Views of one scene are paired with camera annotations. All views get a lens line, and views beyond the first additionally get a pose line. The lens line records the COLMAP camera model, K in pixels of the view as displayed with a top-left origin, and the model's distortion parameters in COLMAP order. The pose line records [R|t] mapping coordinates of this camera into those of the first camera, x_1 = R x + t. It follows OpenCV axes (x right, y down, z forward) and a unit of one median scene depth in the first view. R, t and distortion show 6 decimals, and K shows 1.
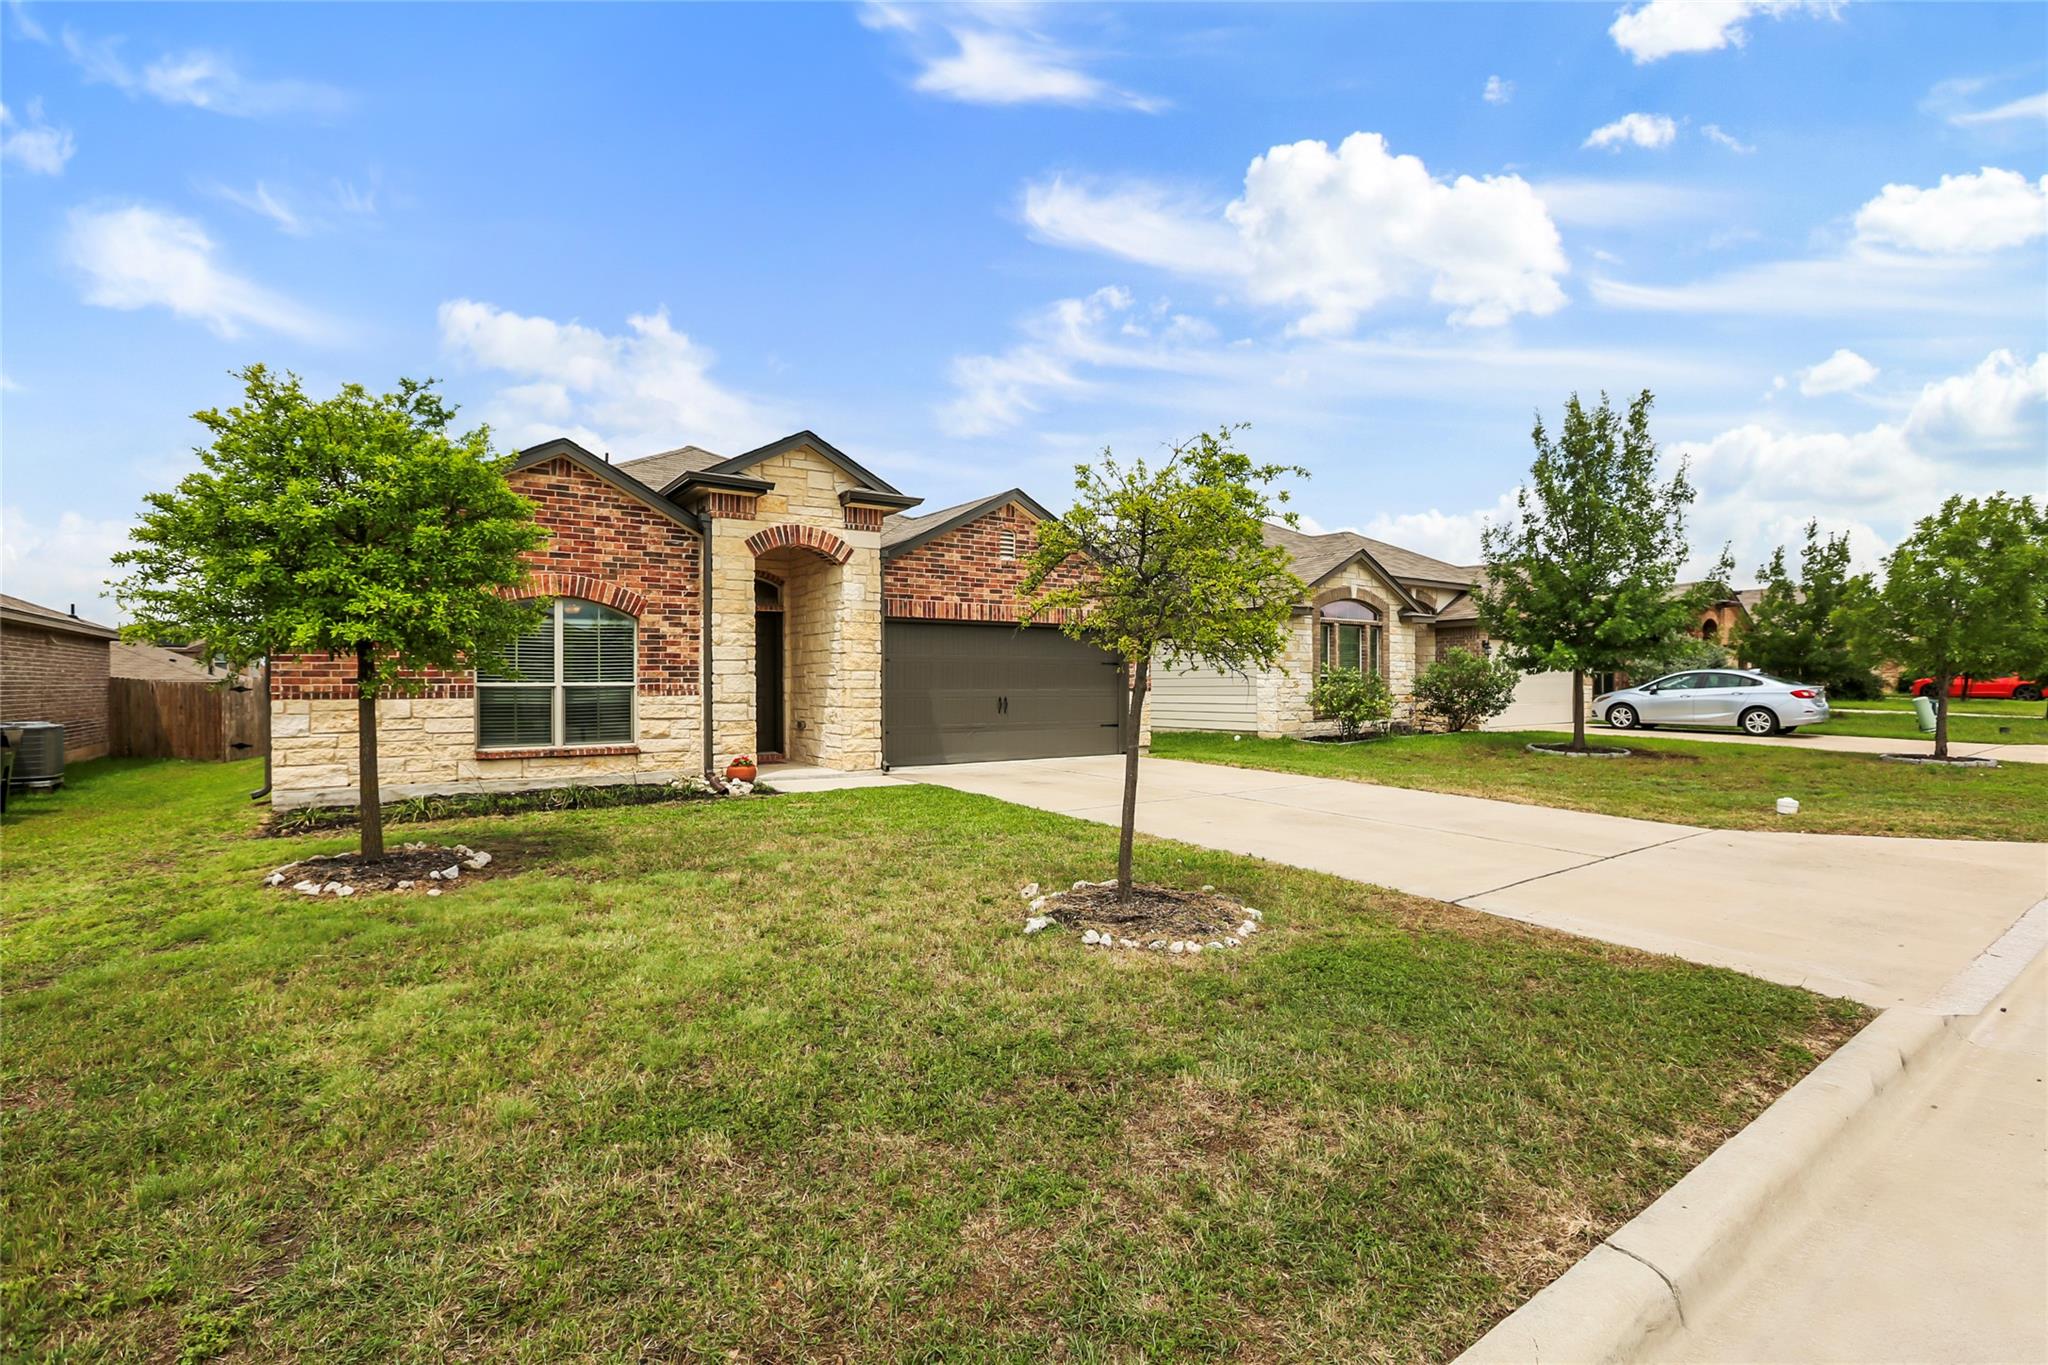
lens RADIAL K [[963.3, 0, 1024.0], [0, 963.3, 682.5], [0, 0, 1]] dist [-0.000635, -0.000210]
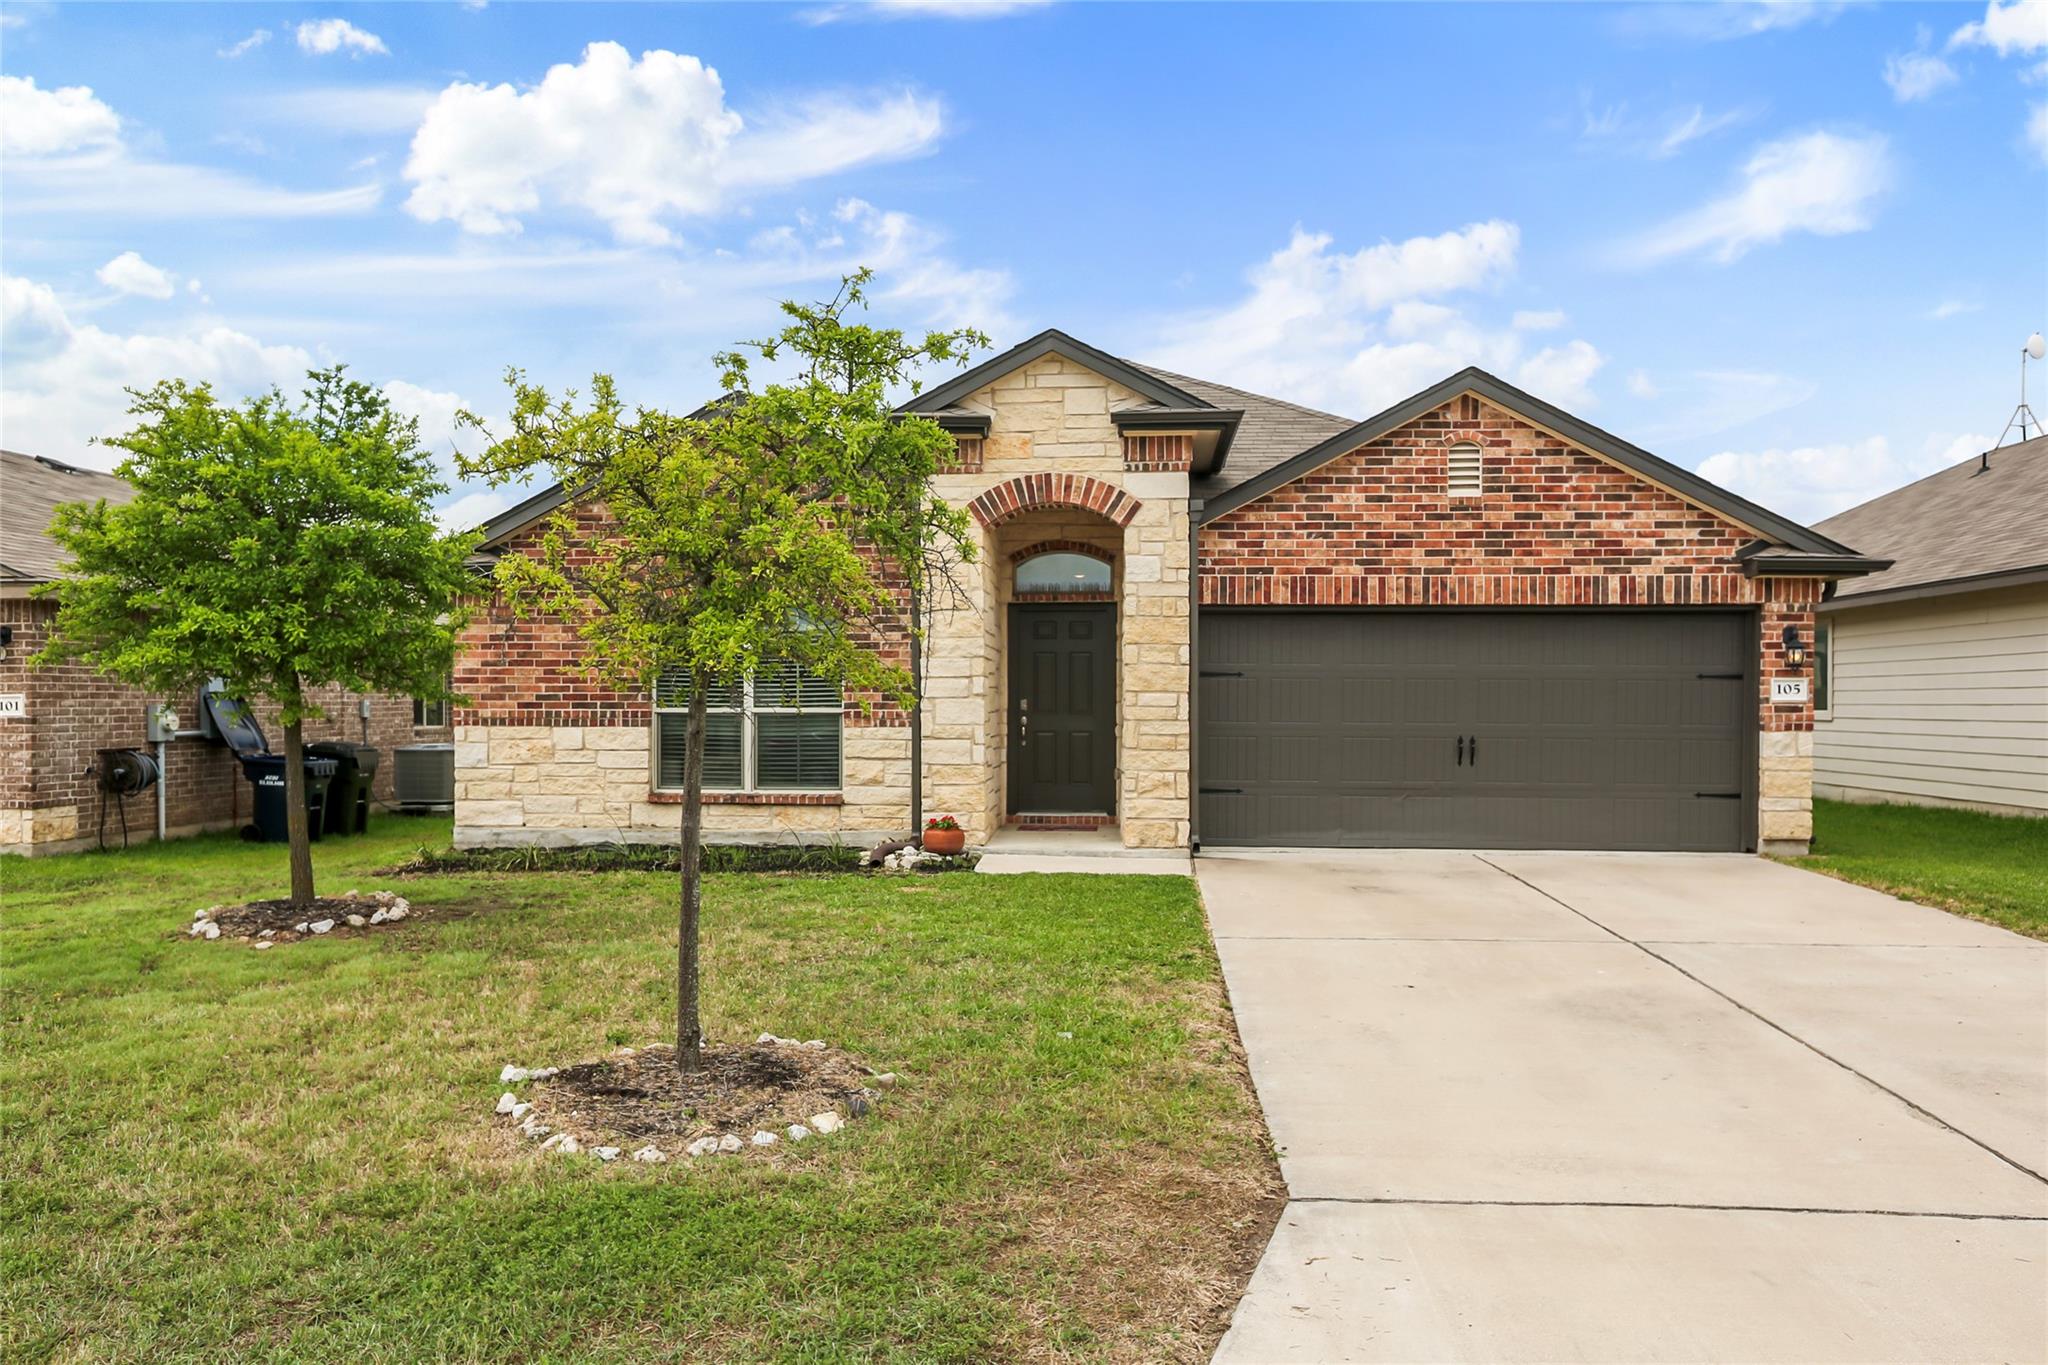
lens RADIAL K [[1499.6, 0, 1025.5], [0, 1499.6, 734.2], [0, 0, 1]] dist [0.004405, -0.000360]
pose [[0.783343, 0.017025, -0.621357, 0.414792], [-0.004853, 0.999762, 0.021274, -0.005413], [0.621571, -0.013649, 0.783239, 0.182211]]
